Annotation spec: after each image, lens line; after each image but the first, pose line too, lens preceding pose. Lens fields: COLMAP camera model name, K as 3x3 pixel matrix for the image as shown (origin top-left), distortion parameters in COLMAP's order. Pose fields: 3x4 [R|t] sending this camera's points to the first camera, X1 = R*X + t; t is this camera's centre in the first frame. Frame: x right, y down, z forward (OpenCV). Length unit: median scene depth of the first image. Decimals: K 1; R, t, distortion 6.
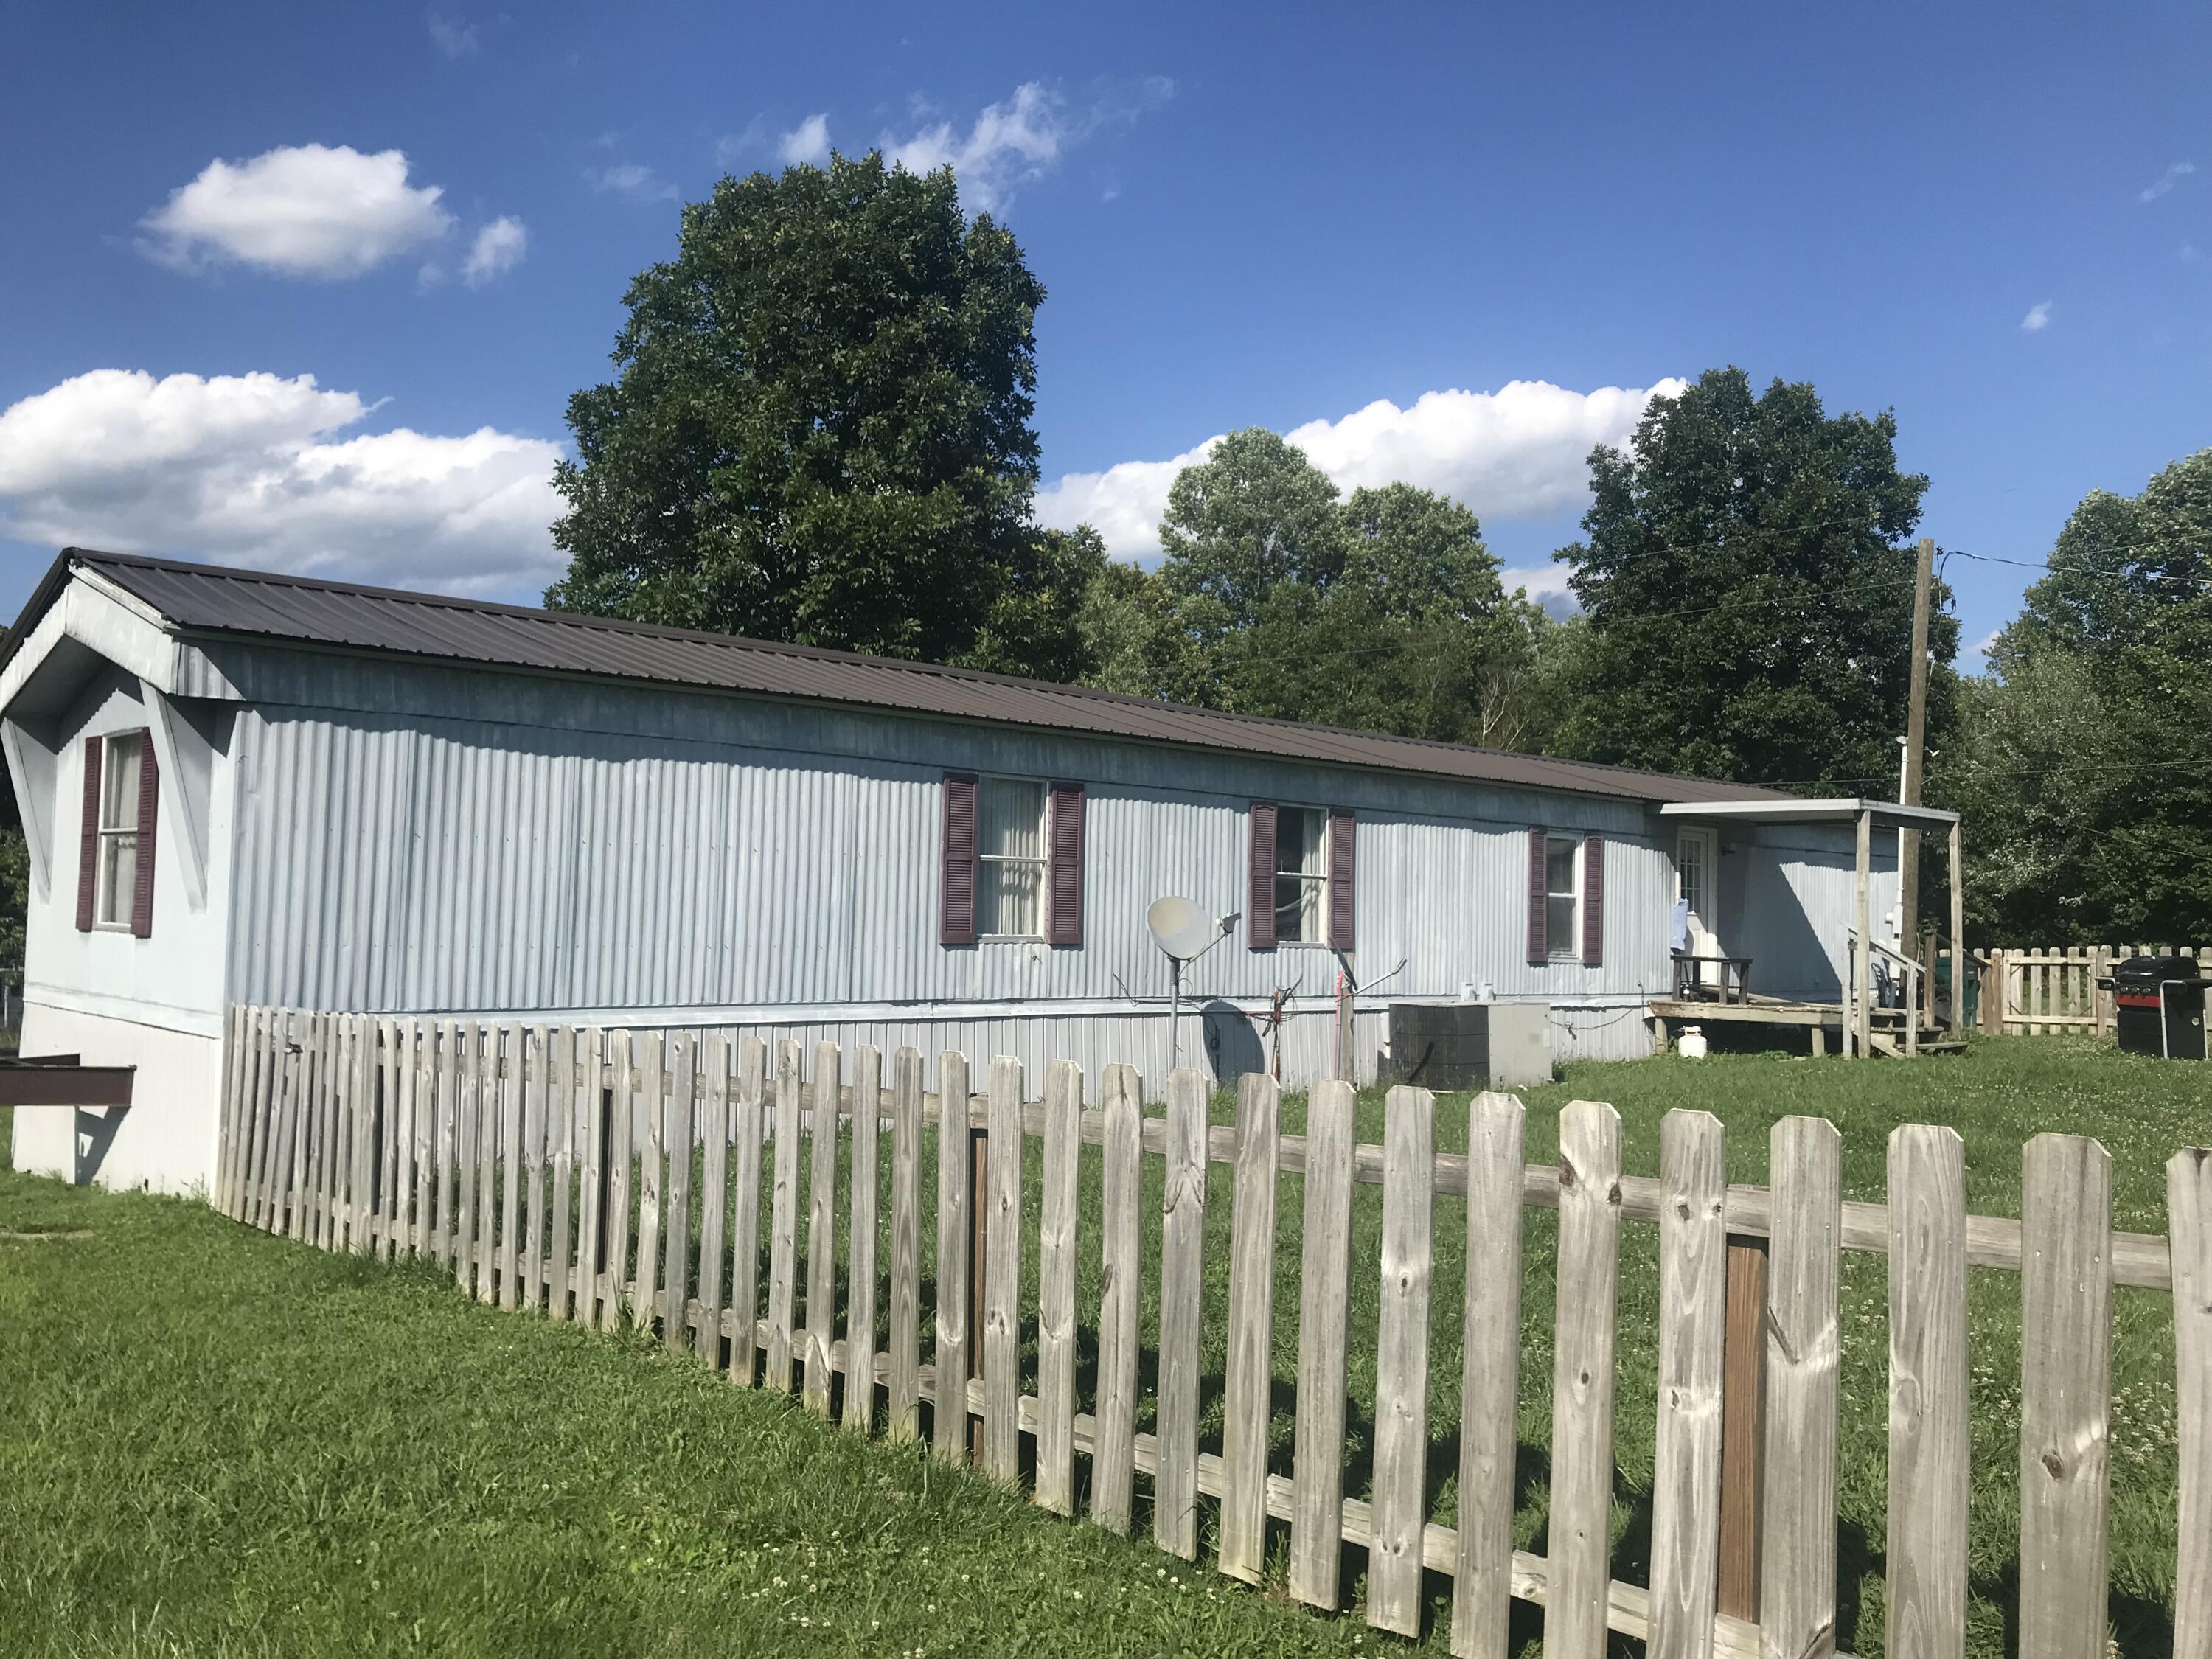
lens RADIAL K [[1838.6, 0, 1106.0], [0, 1838.6, 829.5], [0, 0, 1]] dist [-0.001383, -0.009318]
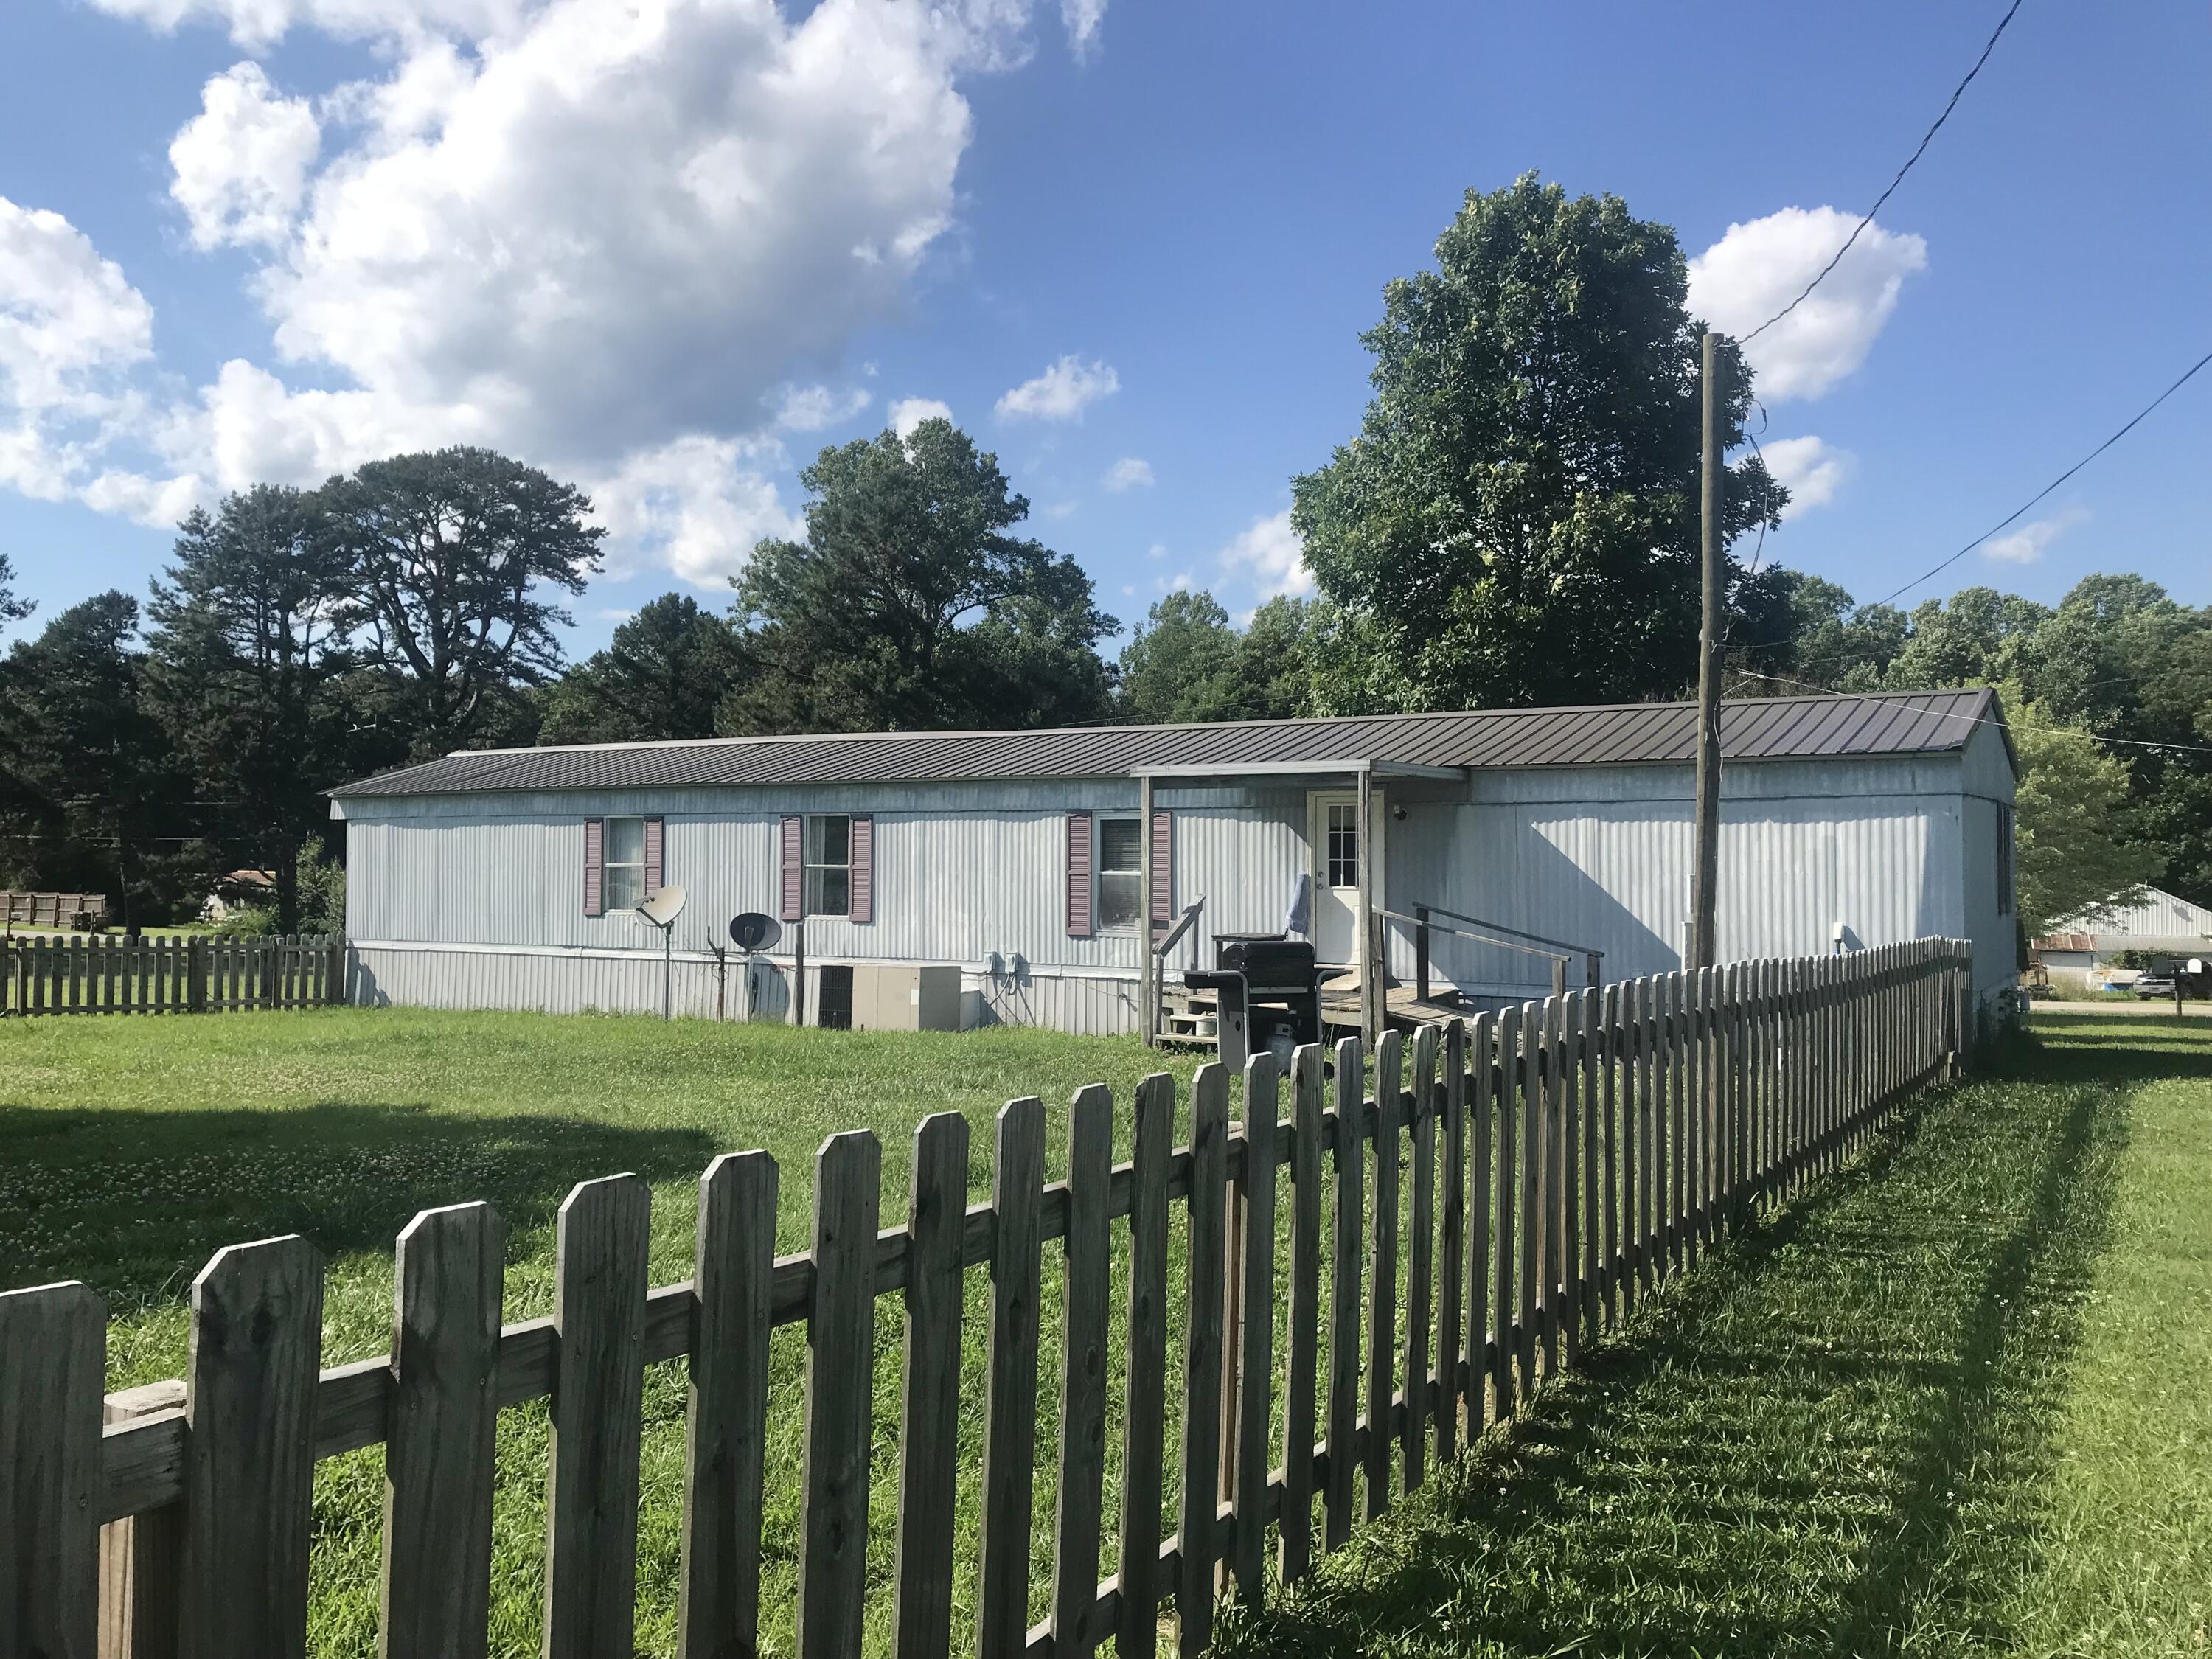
lens RADIAL K [[1838.6, 0, 1106.0], [0, 1838.6, 829.5], [0, 0, 1]] dist [-0.001383, -0.009318]
pose [[0.277166, -0.050079, -0.959516, 1.592812], [0.044124, 0.998251, -0.039355, 0.065624], [0.959808, -0.031429, 0.278890, 0.896542]]
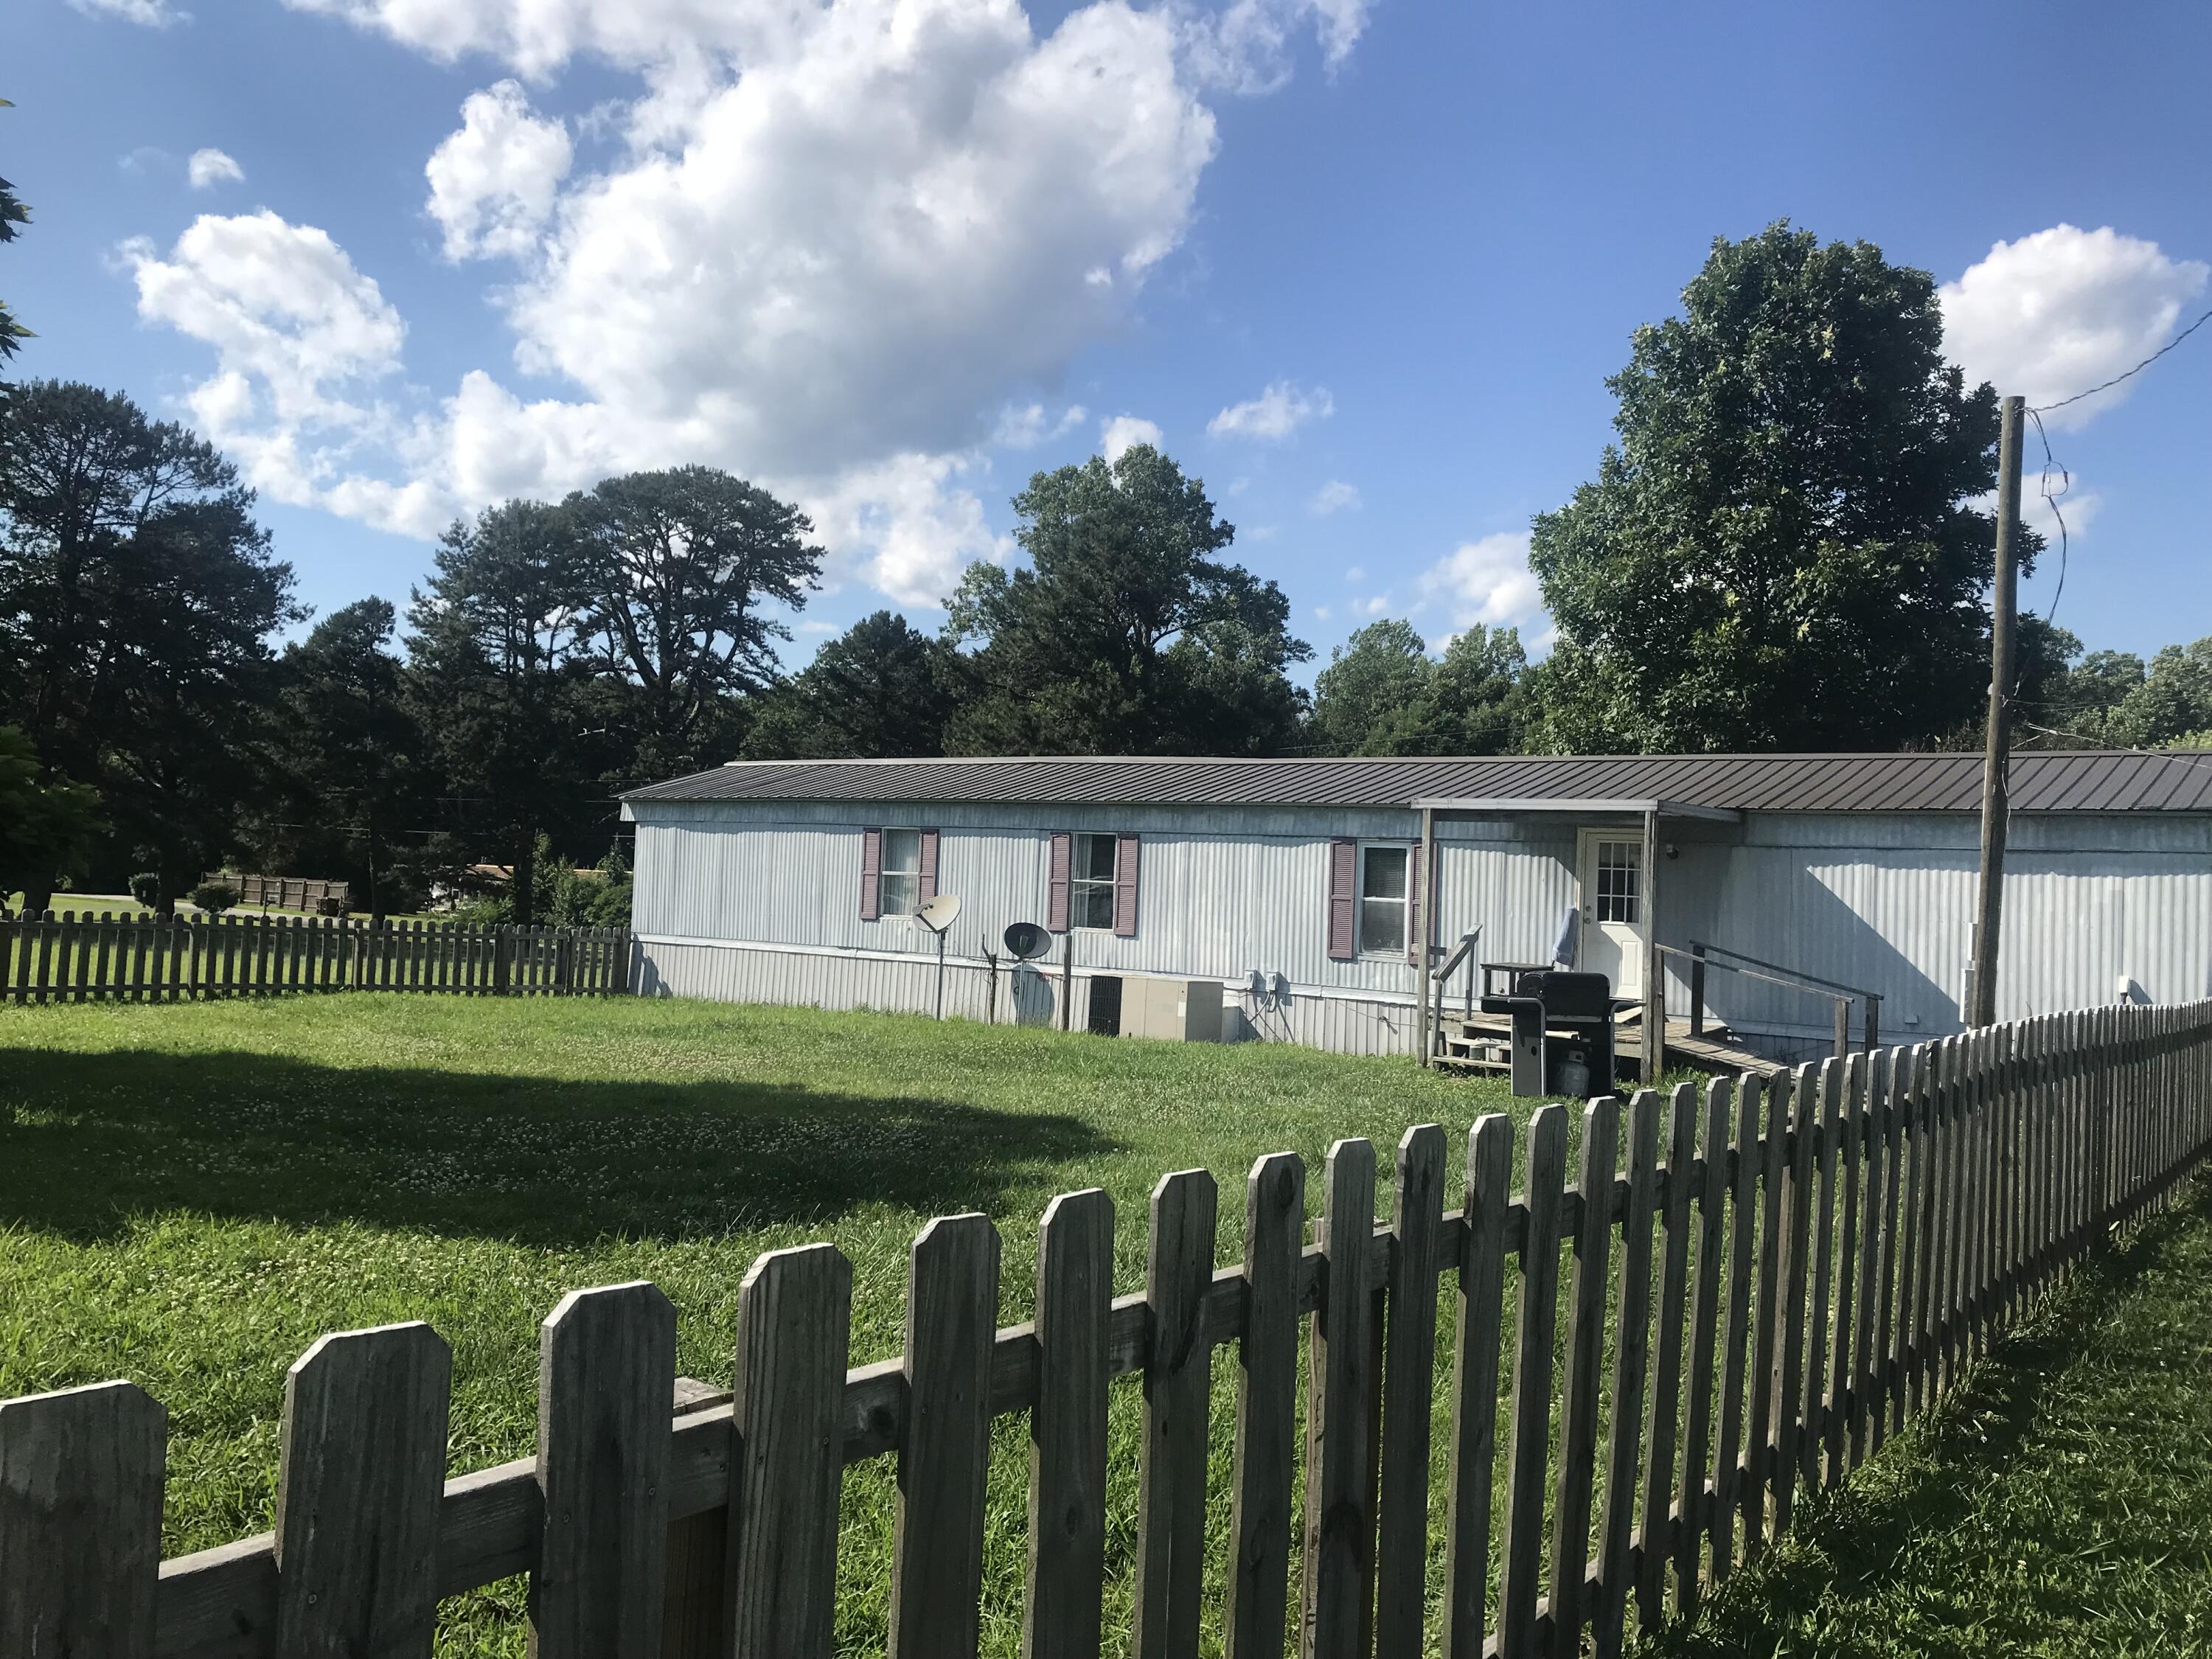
lens RADIAL K [[1819.1, 0, 1102.6], [0, 1819.1, 800.8], [0, 0, 1]] dist [0.062192, -0.158770]
pose [[0.178954, -0.068620, -0.981462, 1.633970], [0.004358, 0.997610, -0.068954, 0.064834], [0.983848, 0.008063, 0.178825, 0.822796]]
